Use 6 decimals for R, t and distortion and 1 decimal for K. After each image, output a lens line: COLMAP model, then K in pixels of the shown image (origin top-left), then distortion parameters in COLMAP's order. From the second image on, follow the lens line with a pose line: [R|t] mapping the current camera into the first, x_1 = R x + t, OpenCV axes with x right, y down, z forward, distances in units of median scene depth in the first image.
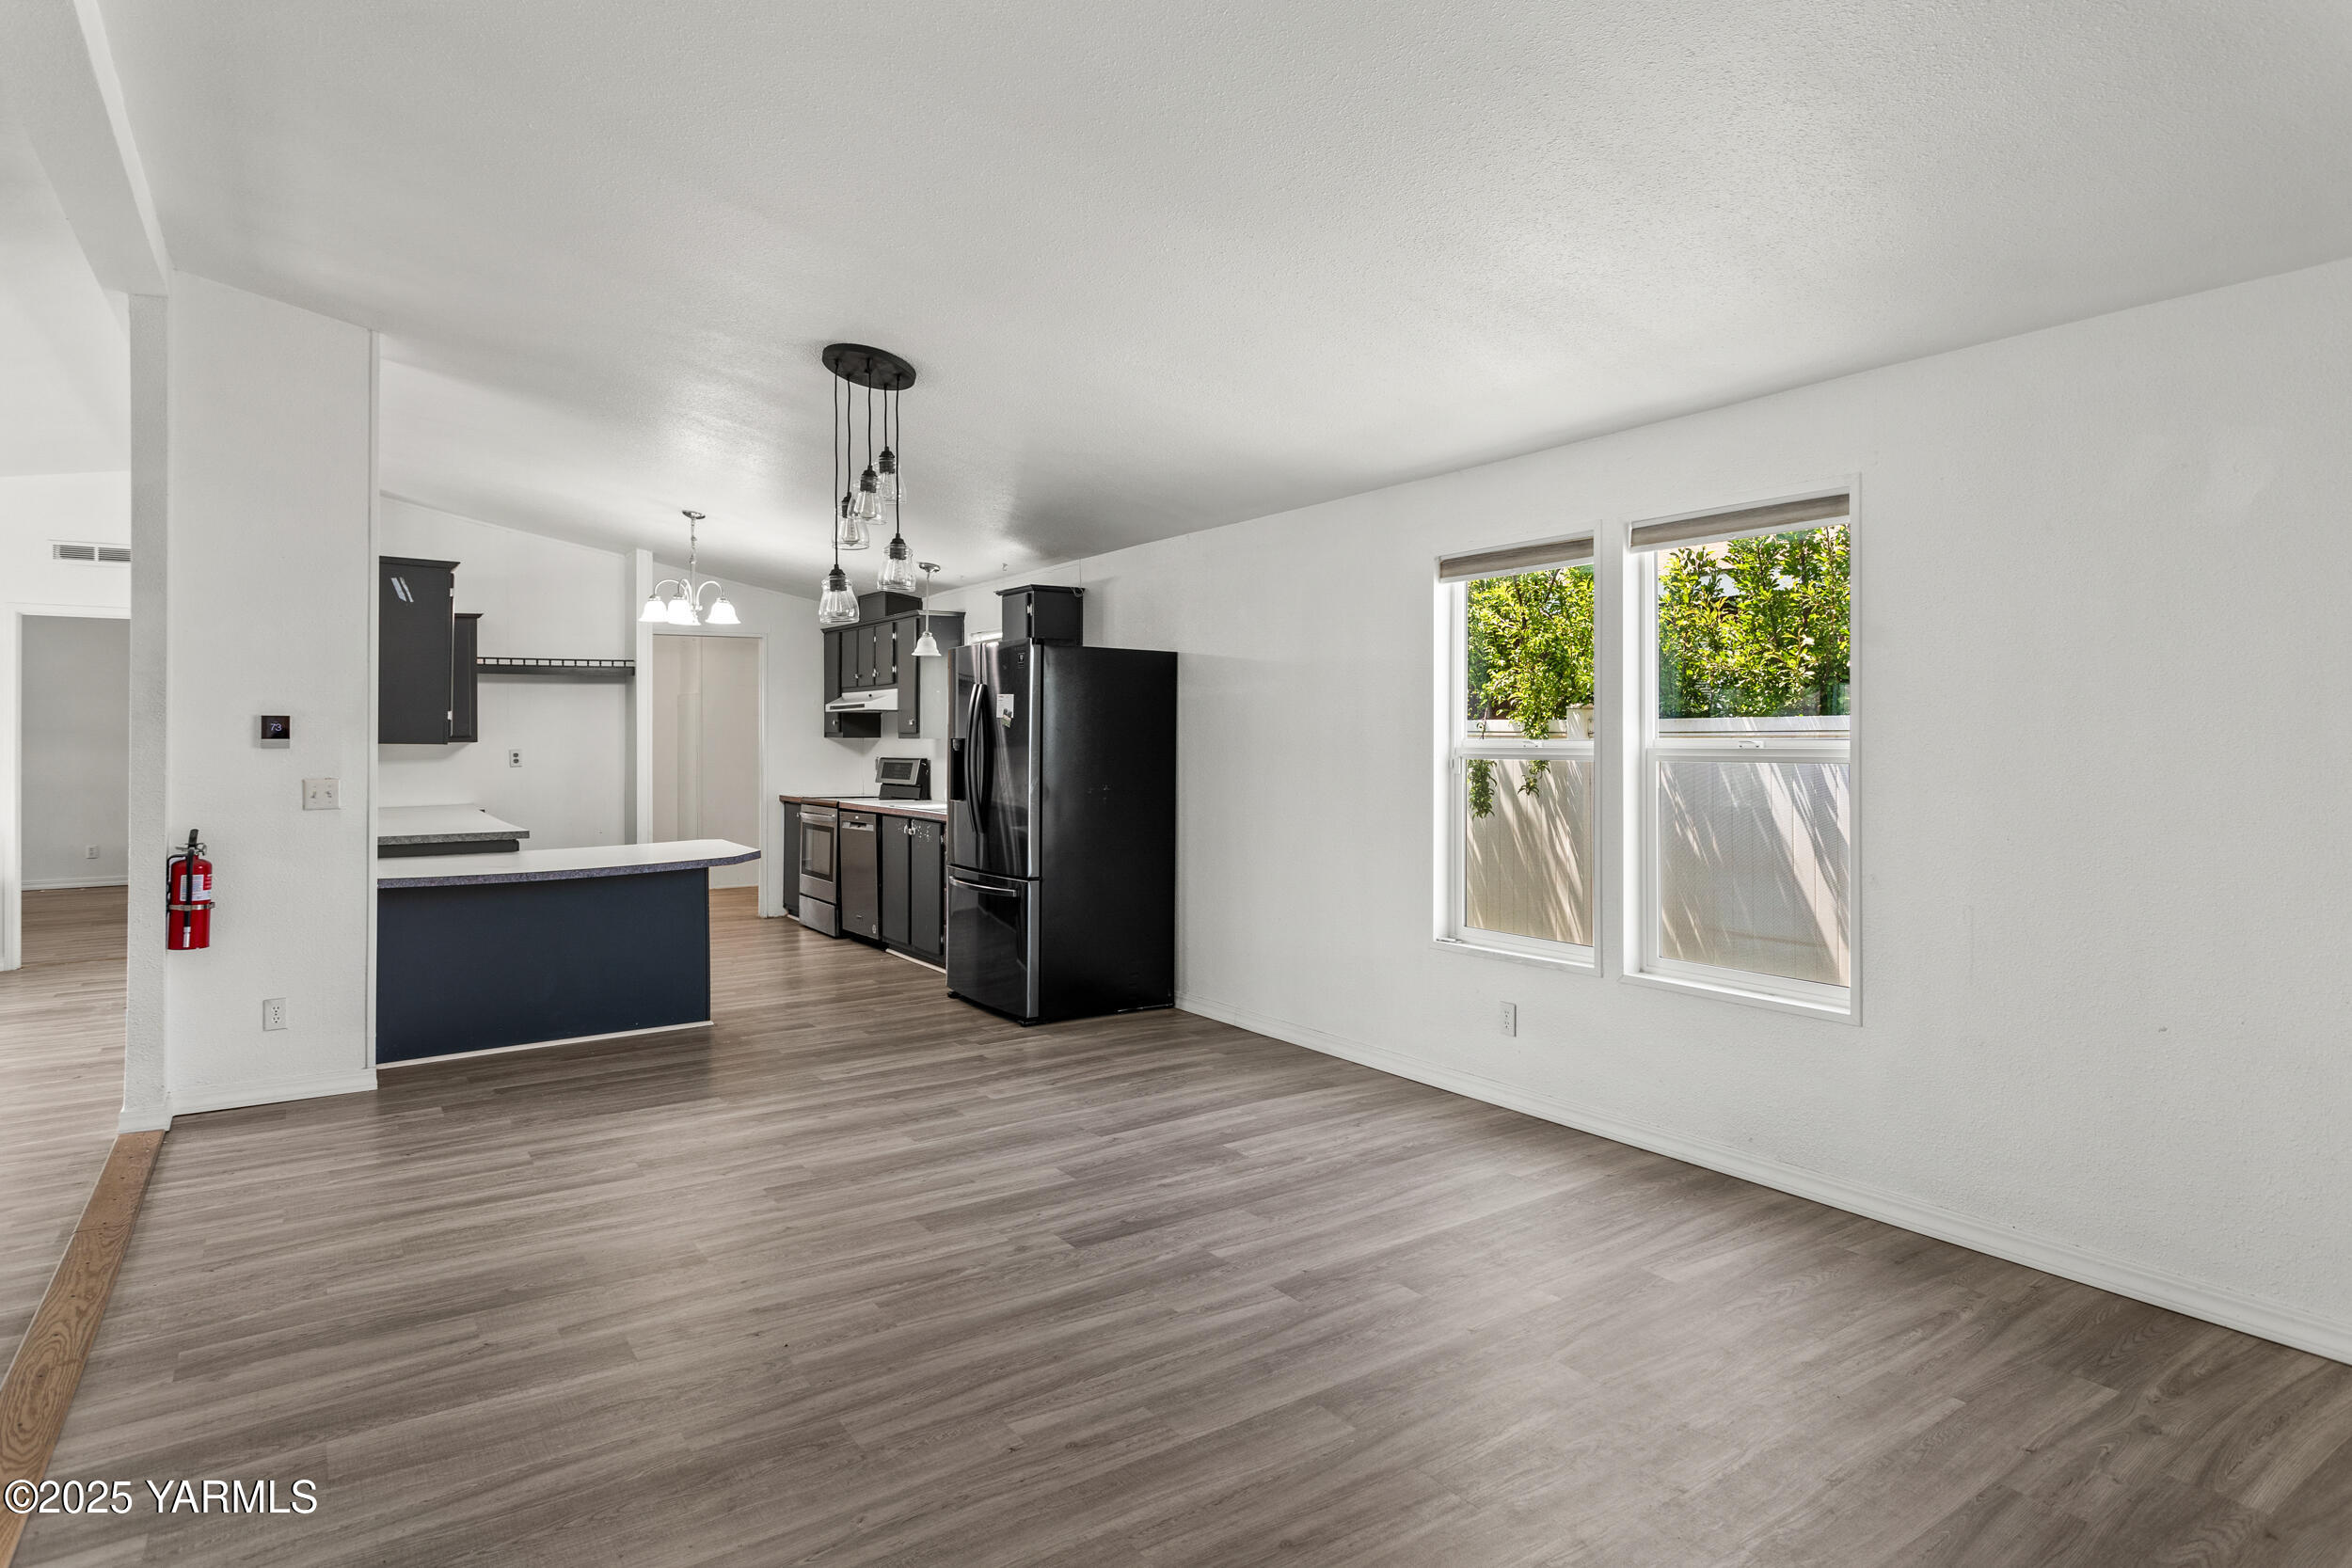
lens RADIAL K [[1296.5, 0, 1203.8], [0, 1296.5, 717.1], [0, 0, 1]] dist [-0.009655, 0.000870]
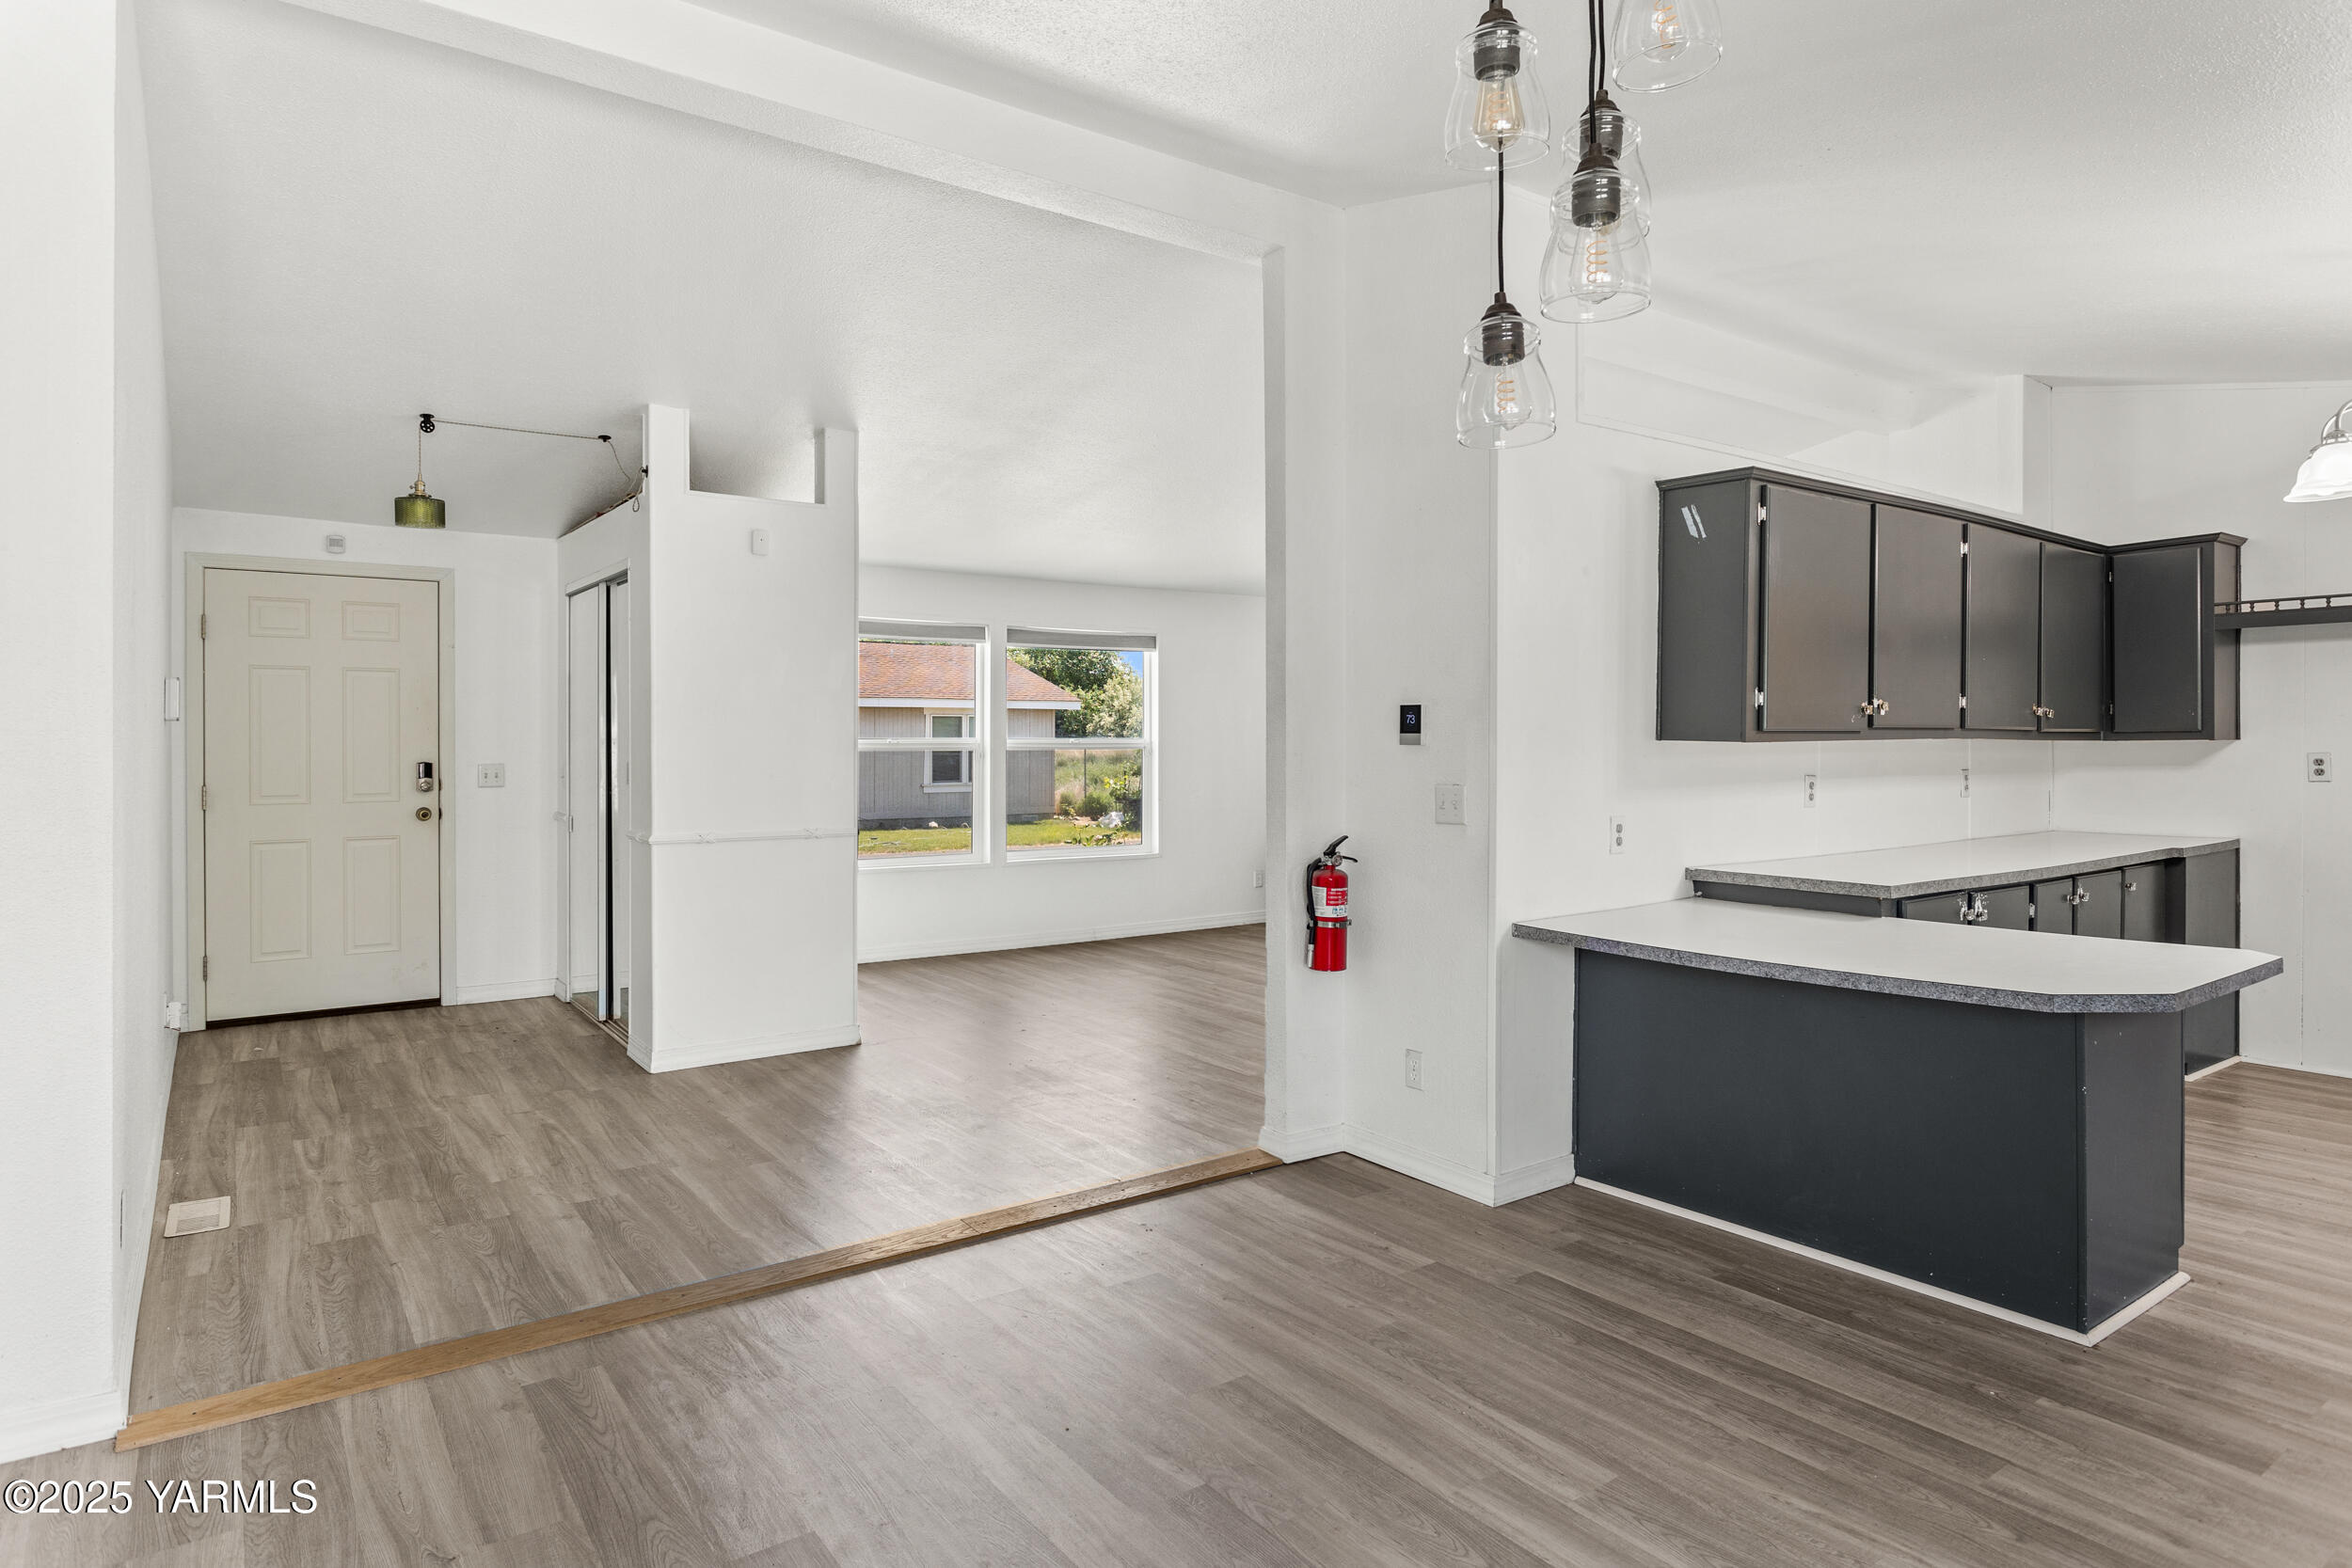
lens RADIAL K [[1336.0, 0, 1166.9], [0, 1336.0, 732.6], [0, 0, 1]] dist [-0.002409, 0.000364]
pose [[0.016428, 0.000705, -0.999865, 0.135213], [0.014546, 0.999894, 0.000944, 0.014800], [0.999759, -0.014560, 0.016416, 0.910268]]
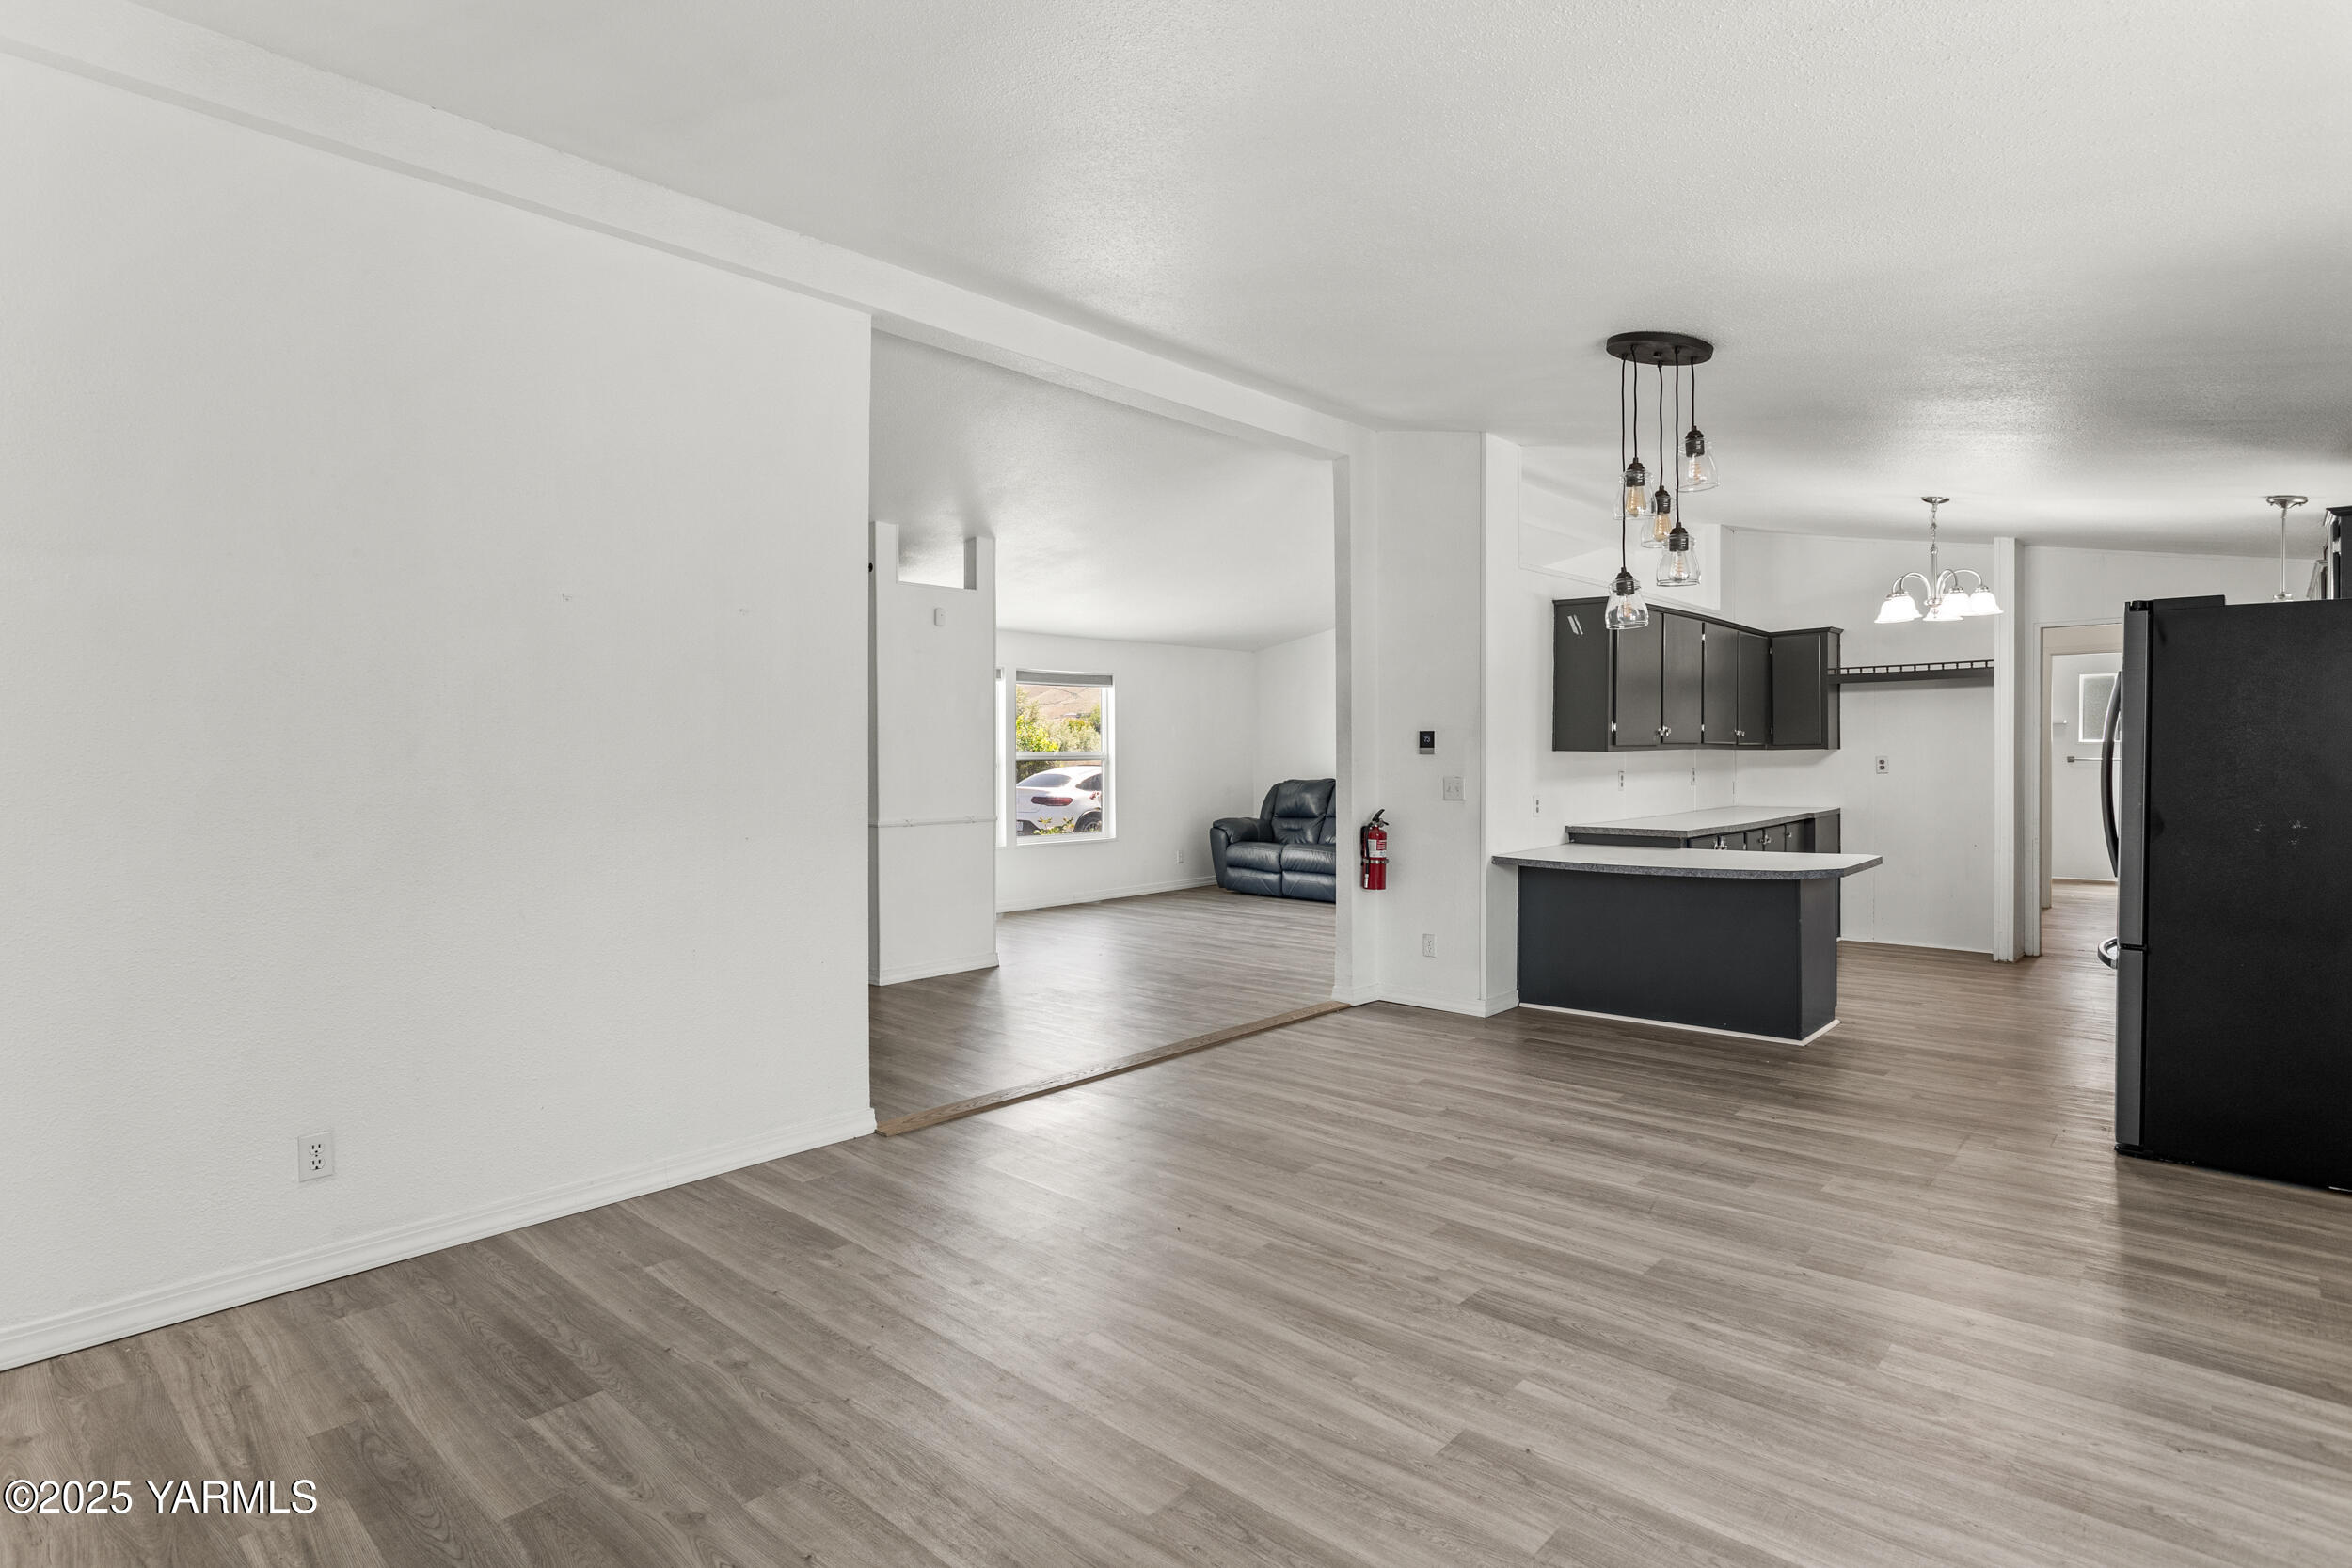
lens RADIAL K [[1214.6, 0, 1154.9], [0, 1214.6, 746.4], [0, 0, 1]] dist [-0.002584, 0.000383]
pose [[0.208889, -0.000085, -0.977939, 0.545690], [0.018795, 0.999816, 0.003928, 0.005437], [0.977759, -0.019201, 0.208852, 0.481901]]
